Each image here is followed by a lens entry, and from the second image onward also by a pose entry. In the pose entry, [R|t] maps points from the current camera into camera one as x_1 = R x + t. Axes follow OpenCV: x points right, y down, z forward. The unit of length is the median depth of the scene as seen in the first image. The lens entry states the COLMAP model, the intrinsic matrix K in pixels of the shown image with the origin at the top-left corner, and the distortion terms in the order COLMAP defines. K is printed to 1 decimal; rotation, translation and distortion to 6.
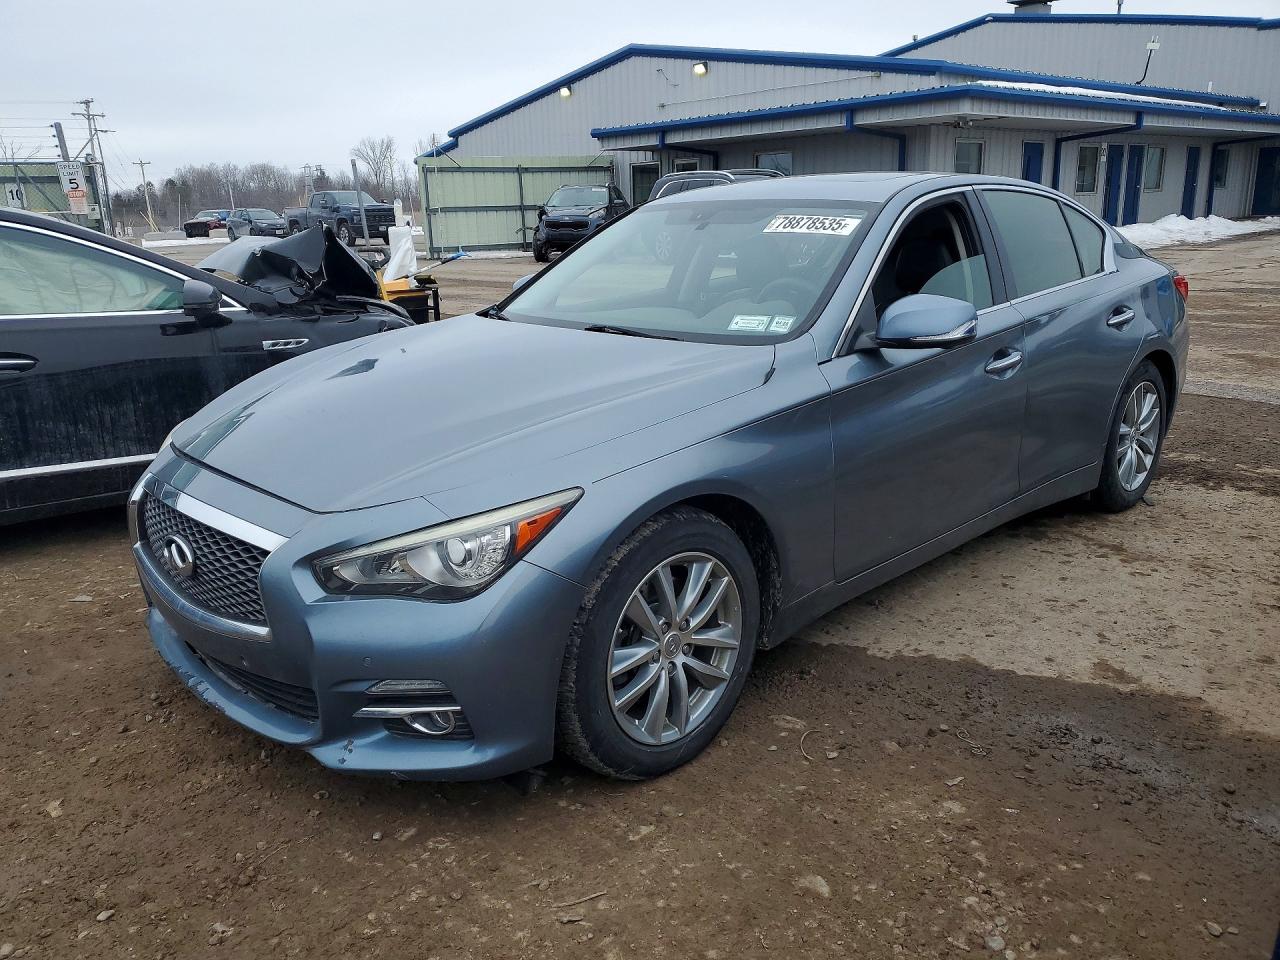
lens RADIAL K [[975.9, 0, 638.0], [0, 975.9, 480.1], [0, 0, 1]] dist [0.006933, 0.018646]
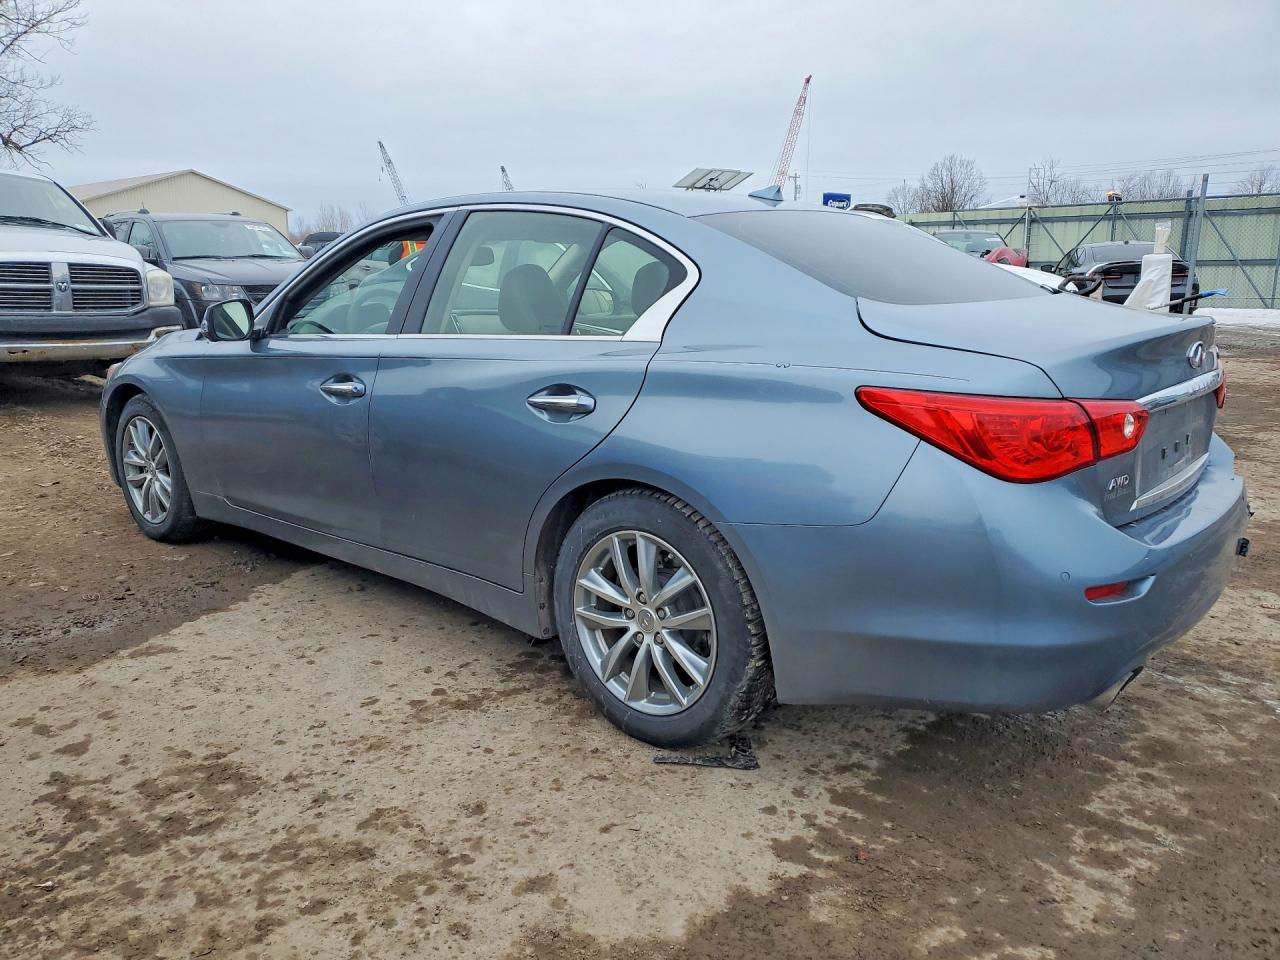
lens RADIAL K [[975.9, 0, 643.7], [0, 975.9, 486.5], [0, 0, 1]] dist [0.006933, 0.018646]
pose [[0.096776, 0.248850, -0.963695, 1.131934], [-0.275885, 0.937007, 0.214254, -0.265008], [0.956306, 0.245135, 0.159333, 0.955194]]
